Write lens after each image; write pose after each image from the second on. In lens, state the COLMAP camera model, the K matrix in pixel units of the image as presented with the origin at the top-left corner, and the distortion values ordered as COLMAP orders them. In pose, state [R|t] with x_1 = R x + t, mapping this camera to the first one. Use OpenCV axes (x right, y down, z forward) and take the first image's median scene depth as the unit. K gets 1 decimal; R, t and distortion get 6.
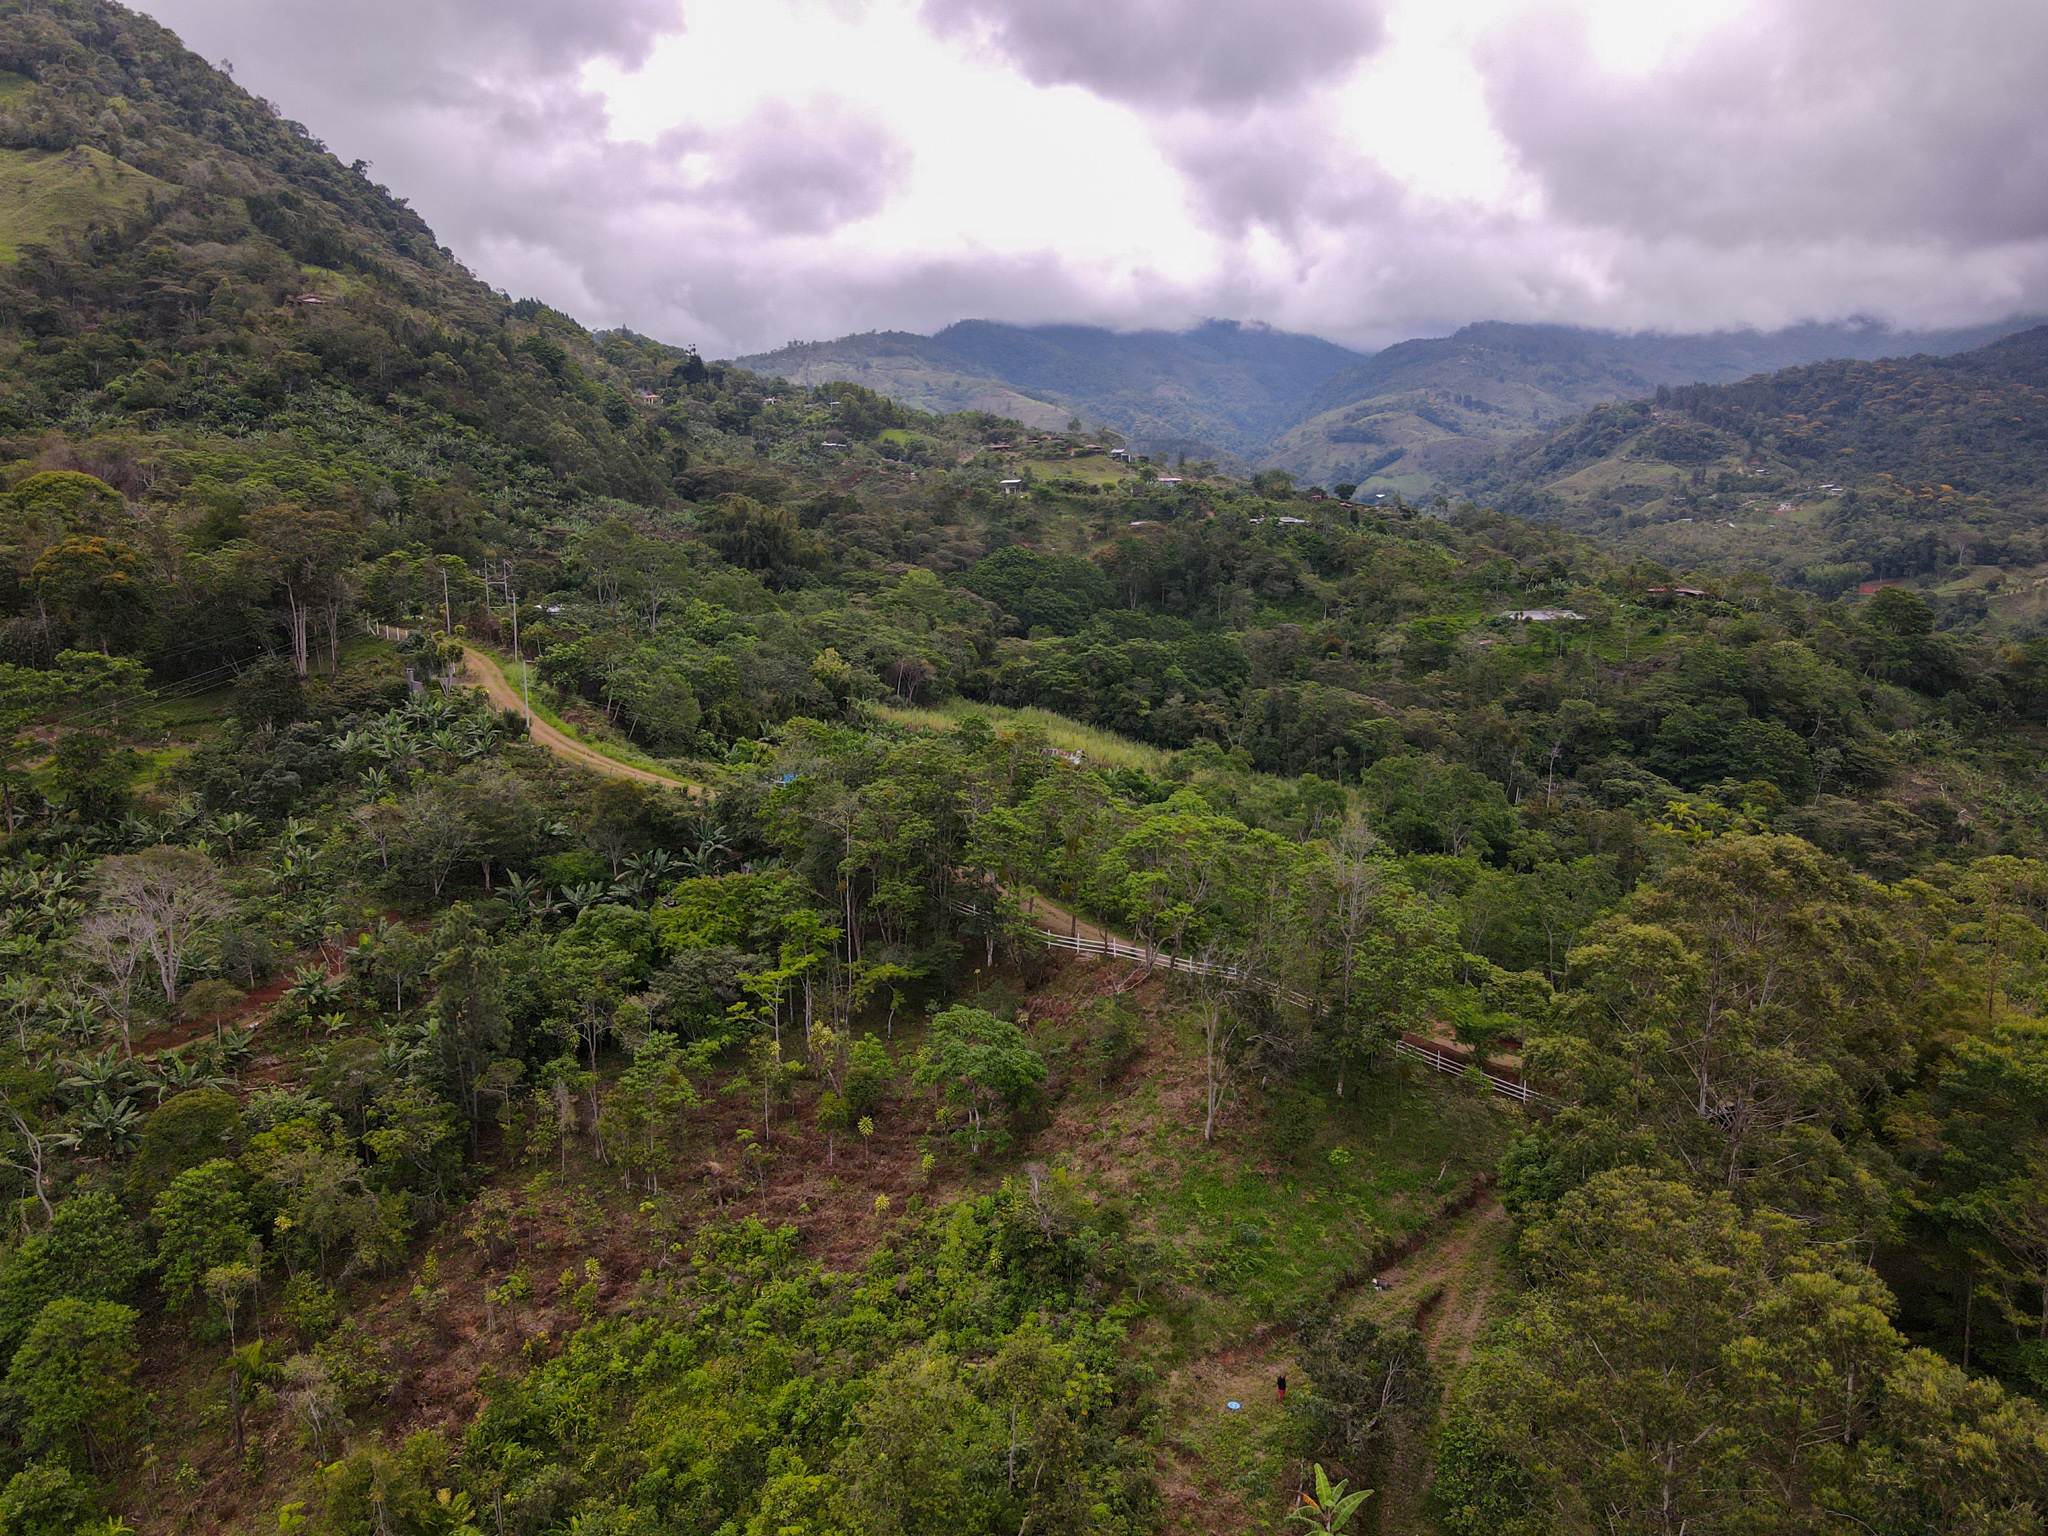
lens RADIAL K [[1496.1, 0, 1024.0], [0, 1496.1, 768.0], [0, 0, 1]] dist [0.001355, 0.022373]
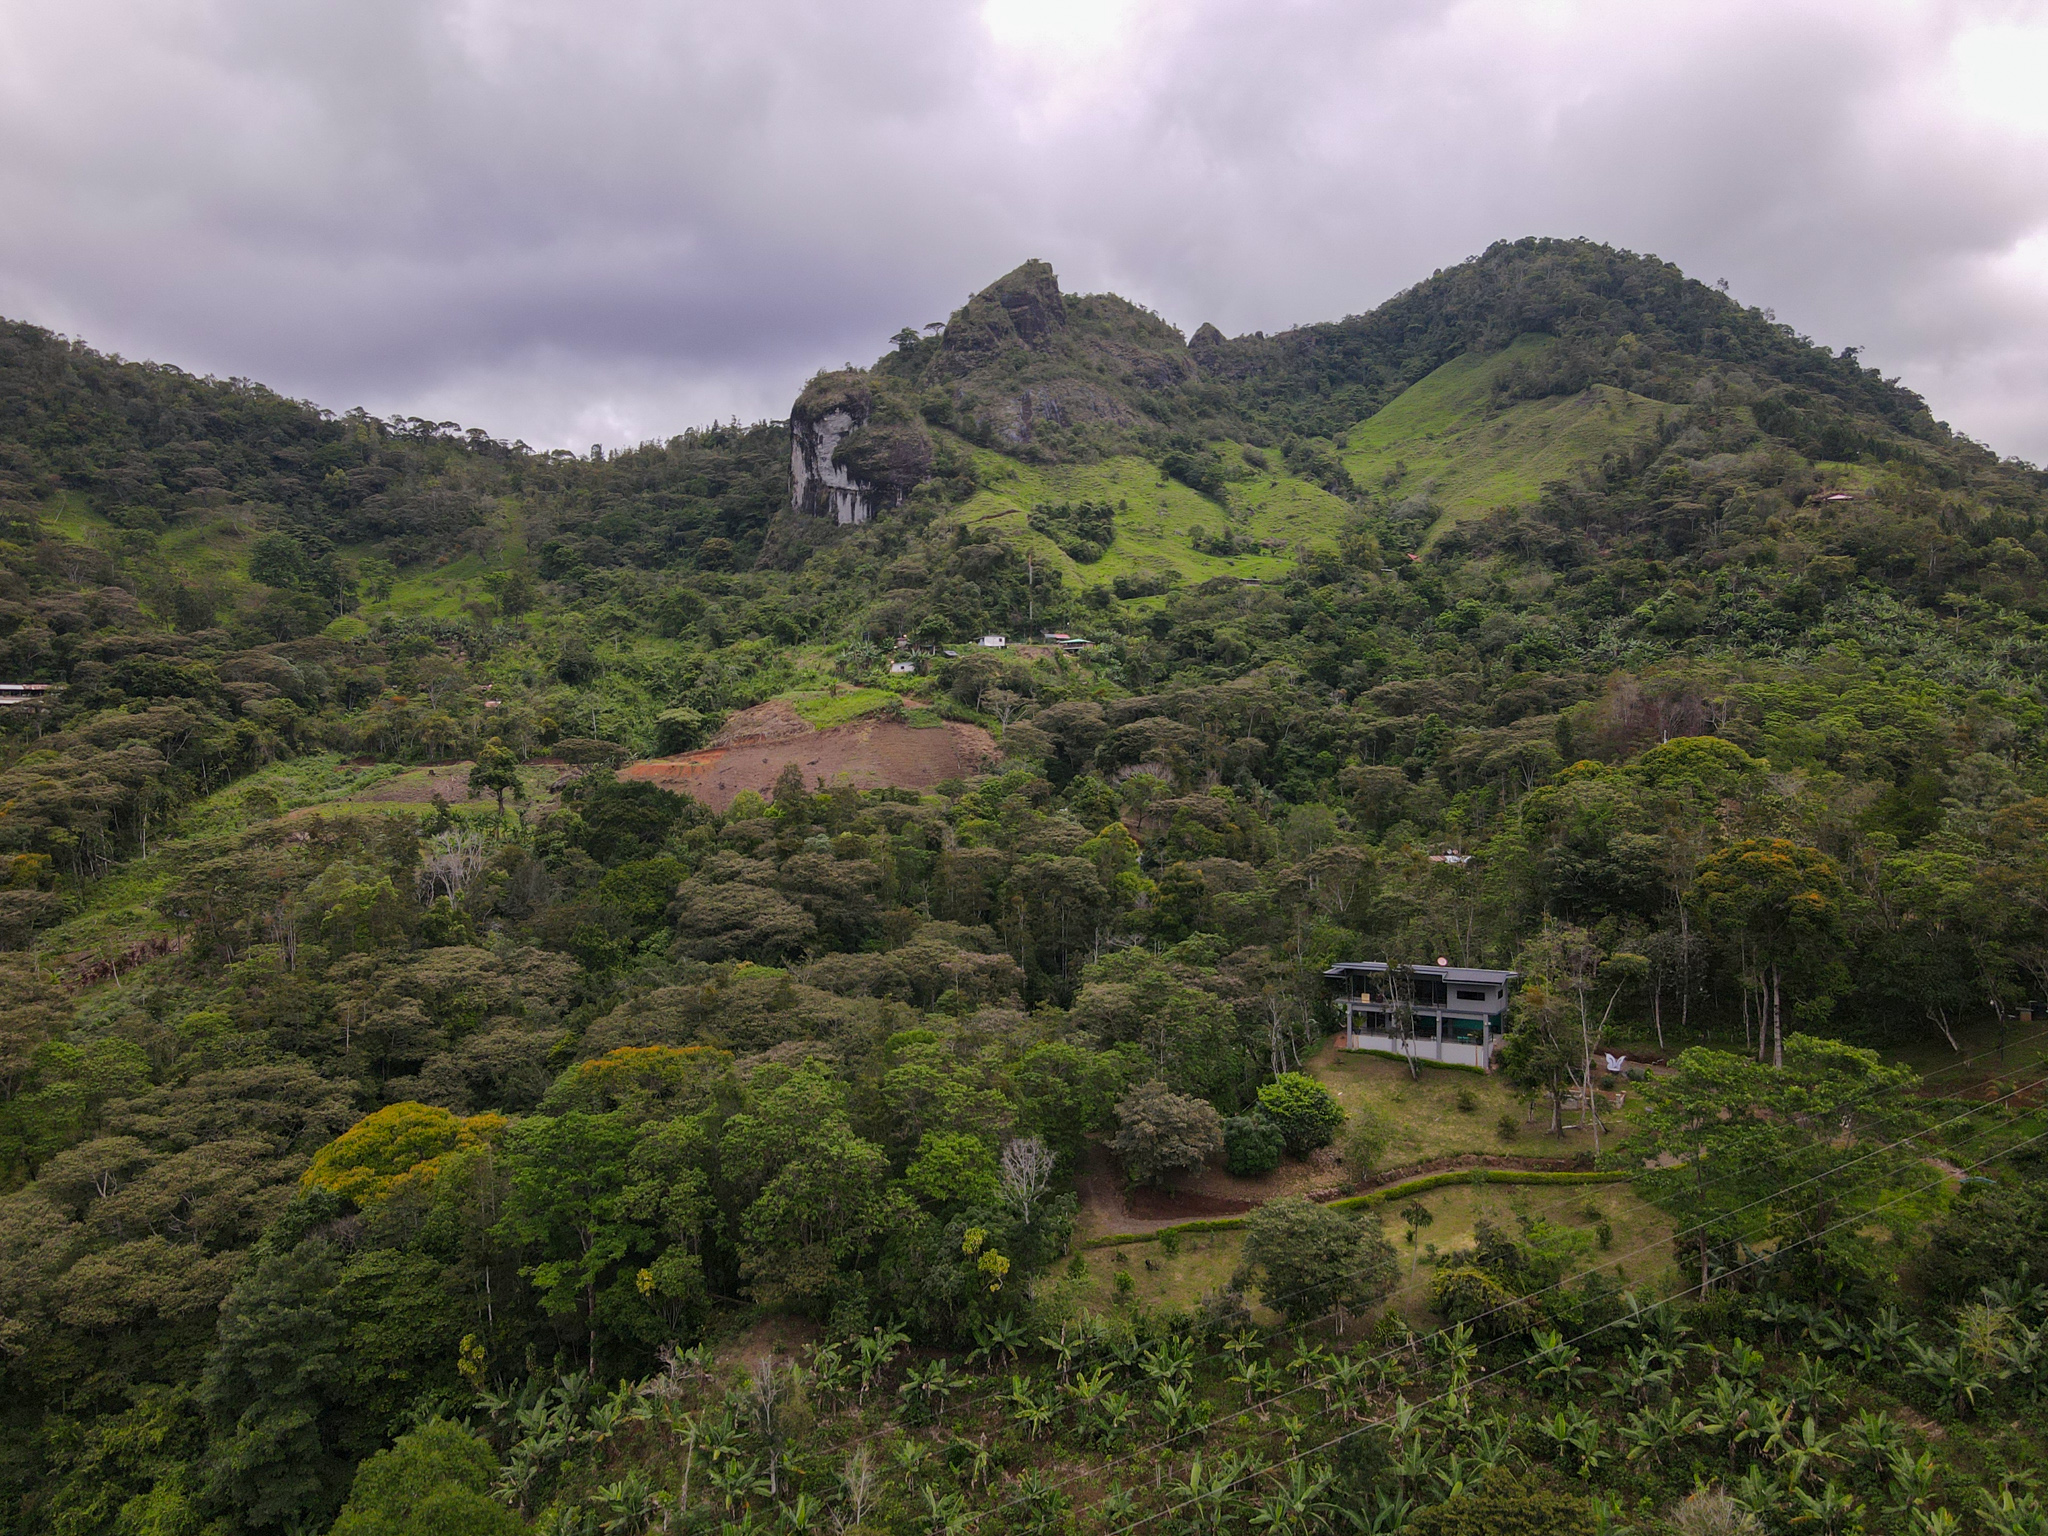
lens RADIAL K [[1496.1, 0, 1024.0], [0, 1496.1, 768.0], [0, 0, 1]] dist [0.001355, 0.022373]
pose [[0.639240, 0.009501, -0.768949, -0.167458], [-0.106647, 0.991357, -0.076408, -0.053907], [0.761577, 0.130849, 0.634728, 0.140565]]
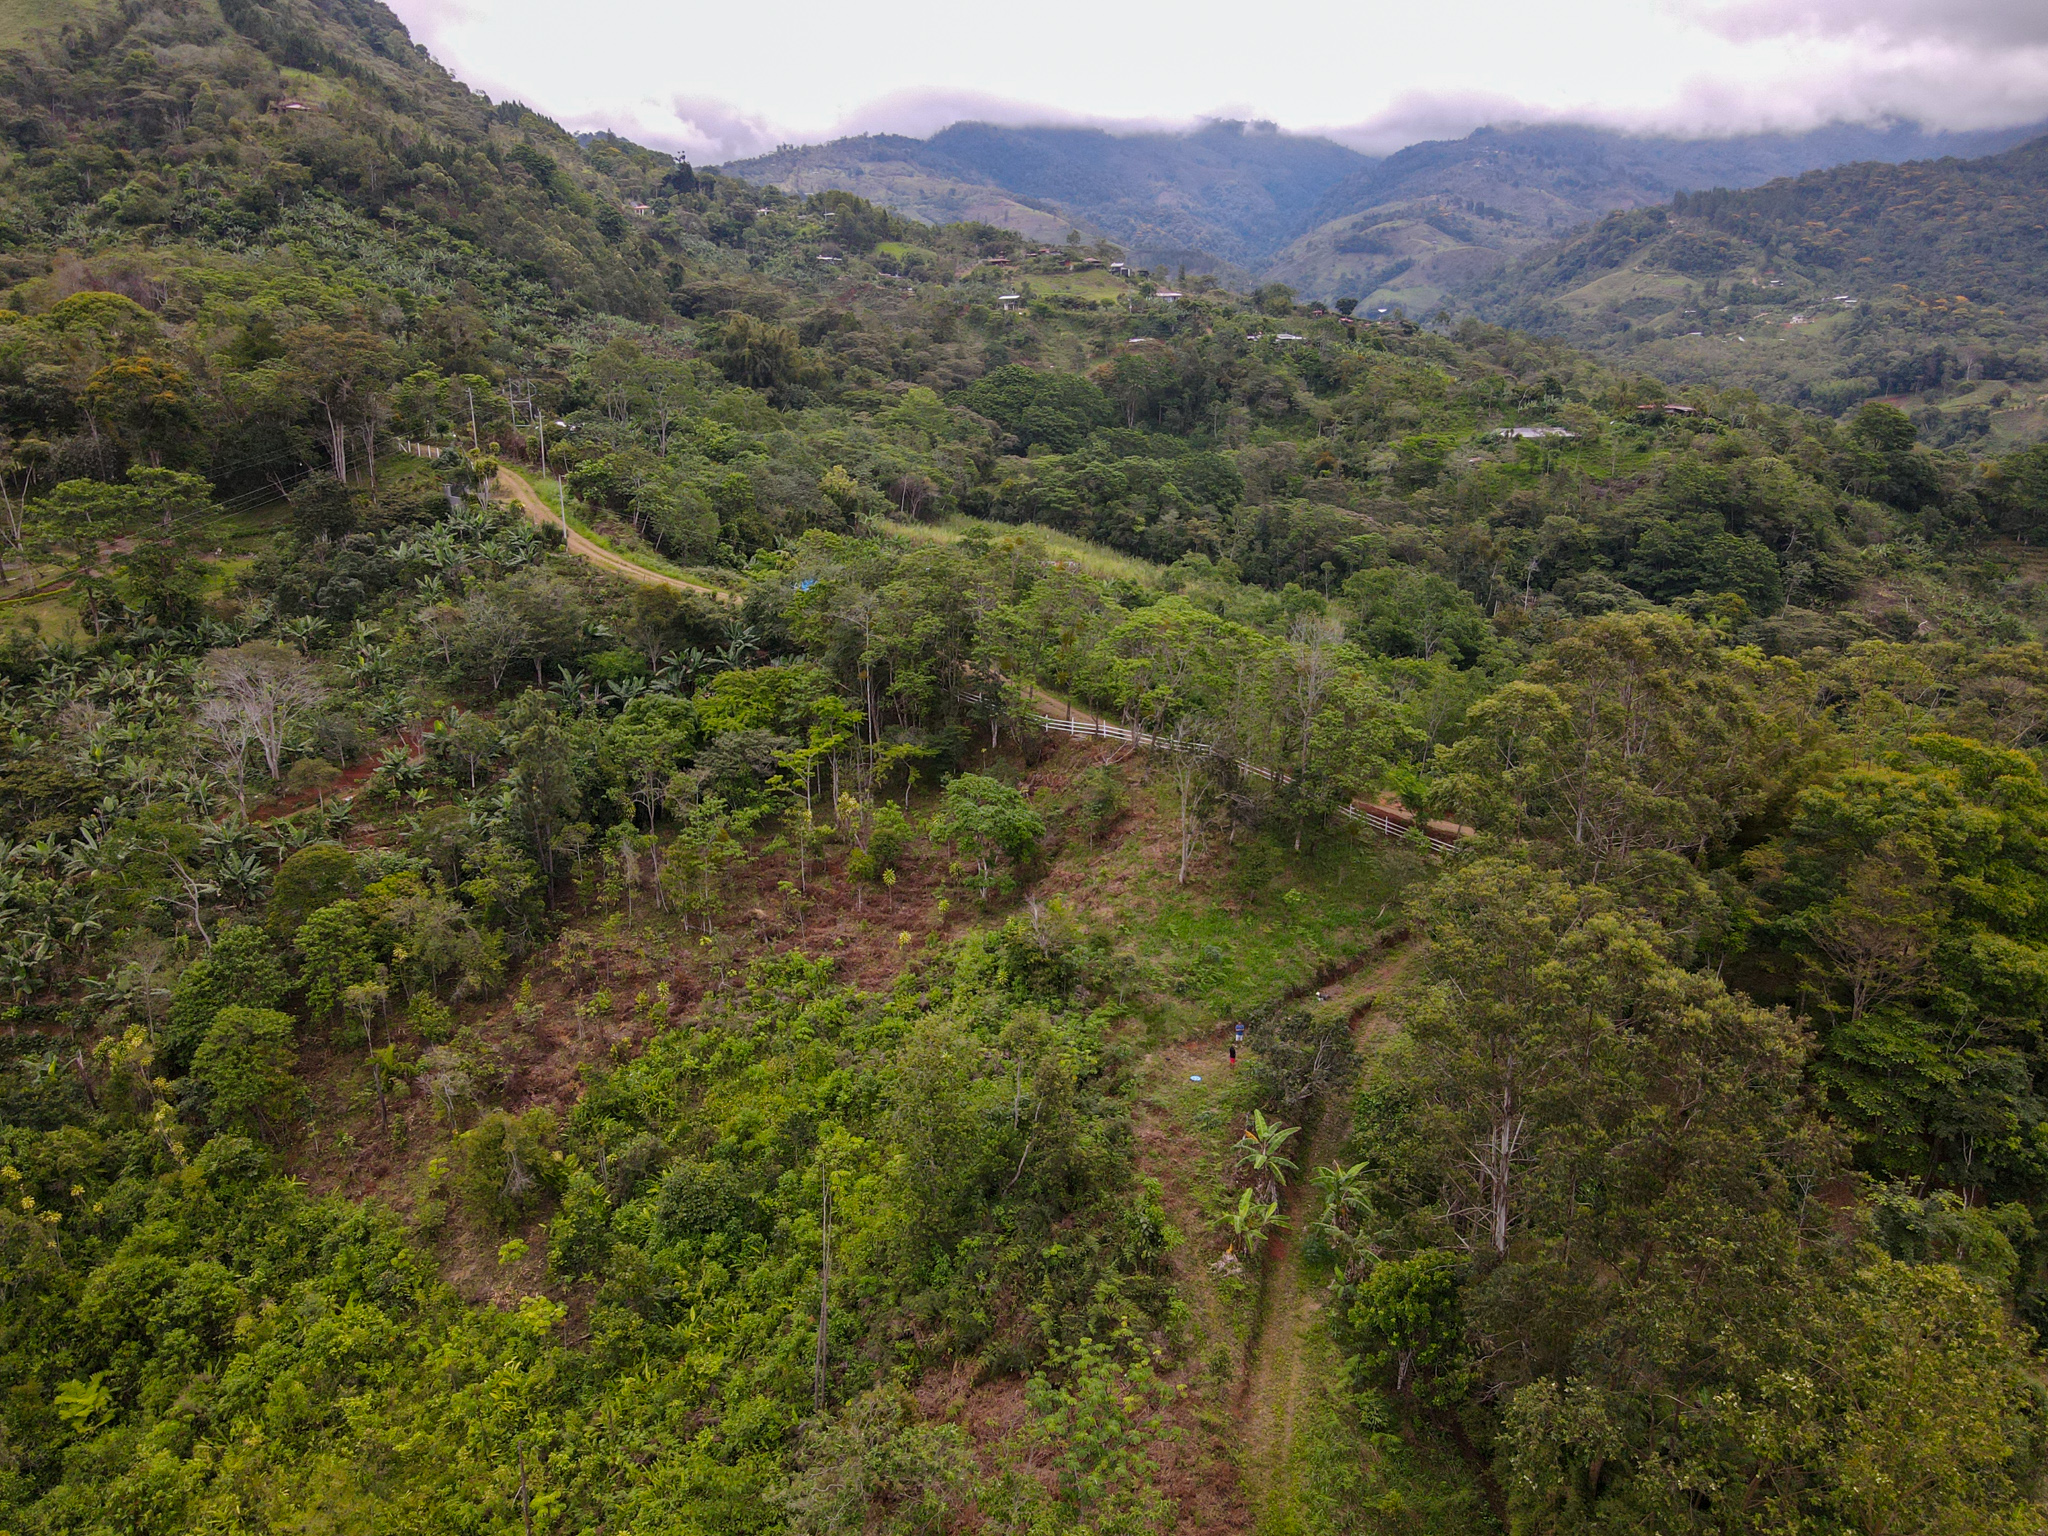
lens RADIAL K [[1496.1, 0, 1024.0], [0, 1496.1, 768.0], [0, 0, 1]] dist [0.001355, 0.022373]
pose [[0.999998, -0.002075, 0.000652, -0.000512], [0.001984, 0.993125, 0.117039, 0.005972], [-0.000890, -0.117038, 0.993127, -0.047467]]
